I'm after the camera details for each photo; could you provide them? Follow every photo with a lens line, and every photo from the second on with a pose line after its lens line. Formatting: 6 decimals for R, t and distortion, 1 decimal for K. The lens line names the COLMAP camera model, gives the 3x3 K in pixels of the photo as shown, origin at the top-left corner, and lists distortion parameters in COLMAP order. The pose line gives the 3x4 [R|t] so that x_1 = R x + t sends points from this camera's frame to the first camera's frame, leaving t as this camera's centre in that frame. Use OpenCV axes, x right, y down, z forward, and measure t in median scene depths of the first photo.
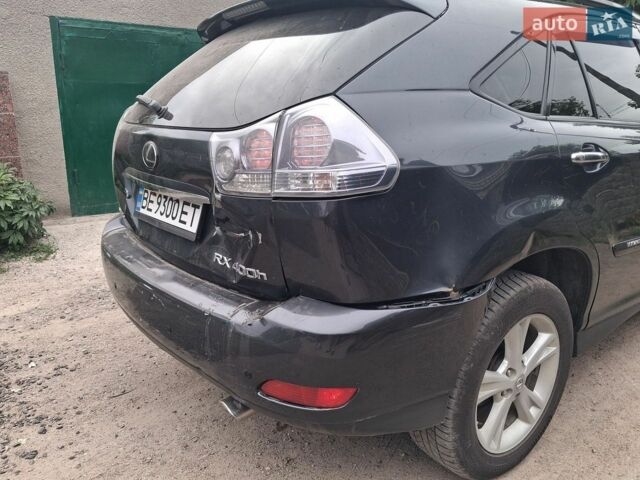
lens RADIAL K [[503.6, 0, 319.7], [0, 503.6, 253.1], [0, 0, 1]] dist [0.044300, -0.047468]
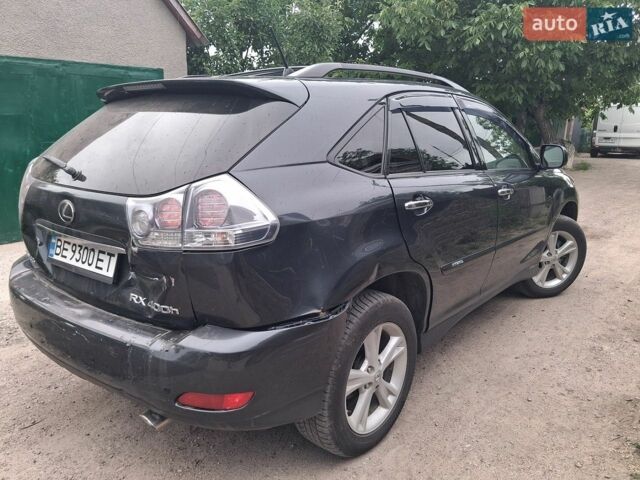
lens RADIAL K [[503.6, 0, 319.7], [0, 503.6, 253.1], [0, 0, 1]] dist [0.044300, -0.047468]
pose [[0.973363, -0.040139, 0.225728, -0.035582], [0.045682, 0.998768, -0.019384, -0.050349], [-0.224672, 0.029179, 0.973997, -0.273580]]
